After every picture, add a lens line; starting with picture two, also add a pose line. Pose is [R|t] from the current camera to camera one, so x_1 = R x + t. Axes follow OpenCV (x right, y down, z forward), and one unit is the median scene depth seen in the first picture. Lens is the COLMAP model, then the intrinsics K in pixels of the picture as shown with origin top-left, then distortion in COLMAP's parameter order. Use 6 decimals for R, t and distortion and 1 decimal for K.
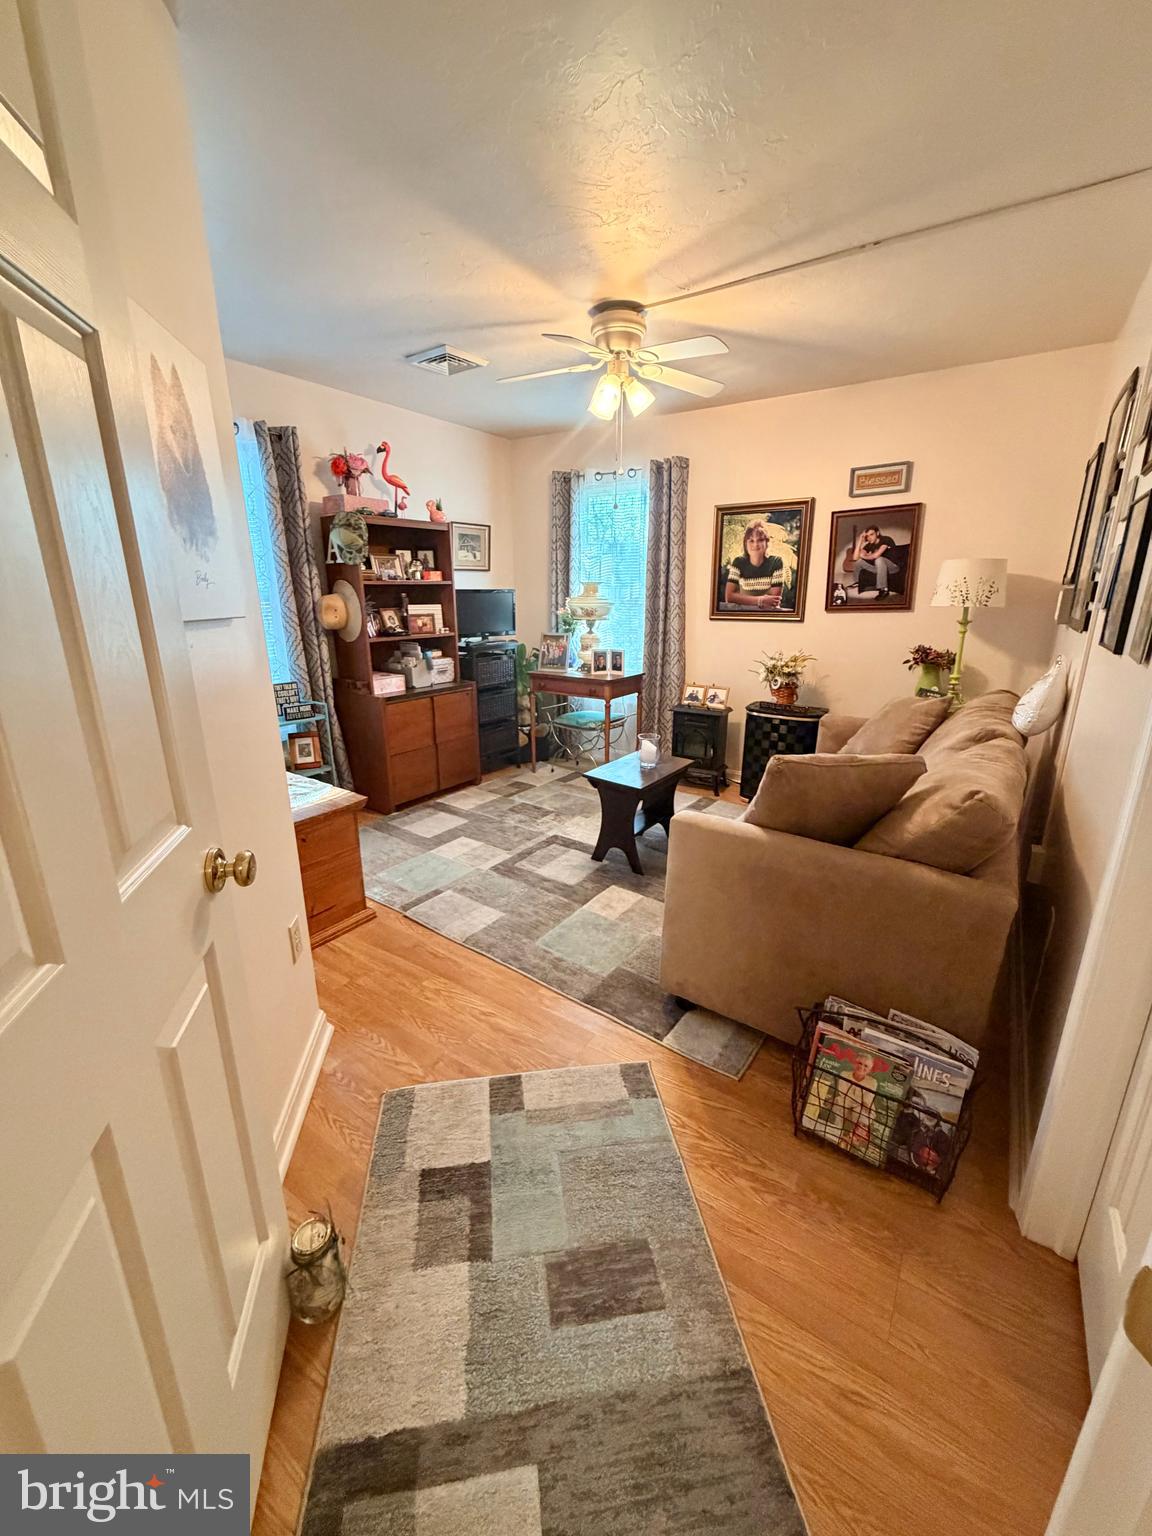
lens RADIAL K [[613.7, 0, 574.2], [0, 613.7, 765.3], [0, 0, 1]] dist [-0.001170, 0.000775]
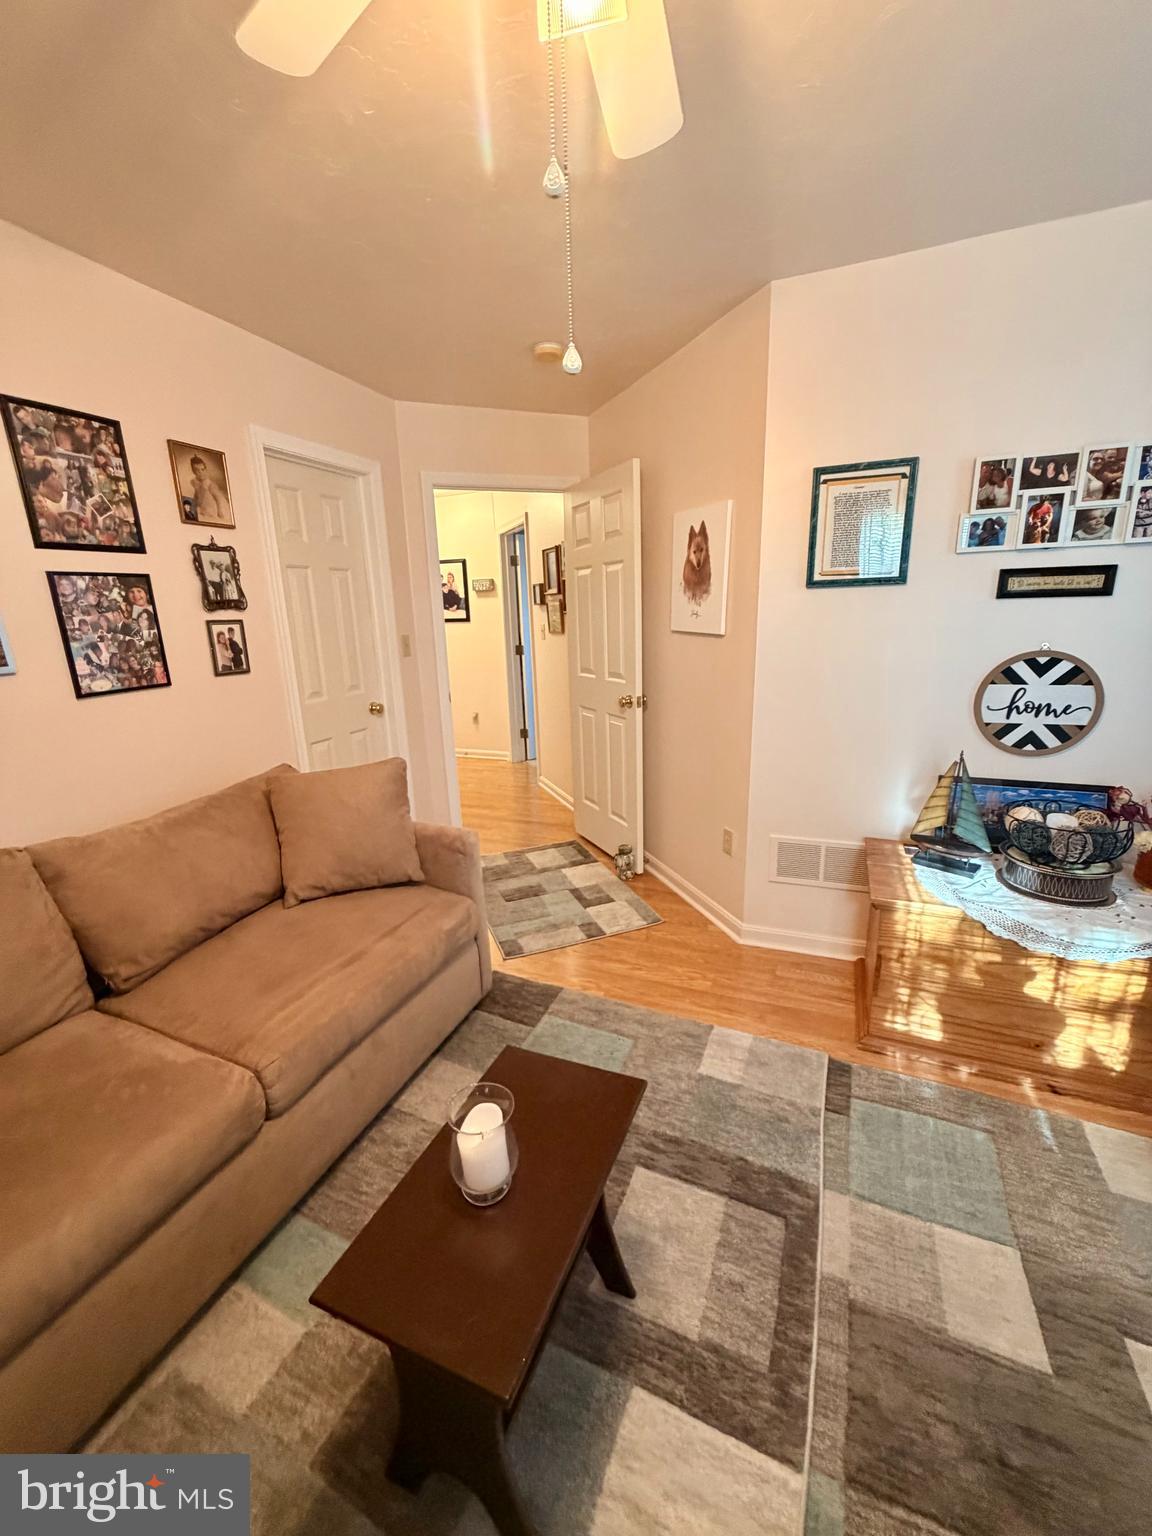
lens RADIAL K [[613.7, 0, 574.2], [0, 613.7, 765.3], [0, 0, 1]] dist [-0.001170, 0.000775]
pose [[-0.977940, 0.083437, -0.191500, 0.238510], [-0.023907, 0.866031, 0.499418, -0.755509], [0.207515, 0.492979, -0.844931, 2.491459]]
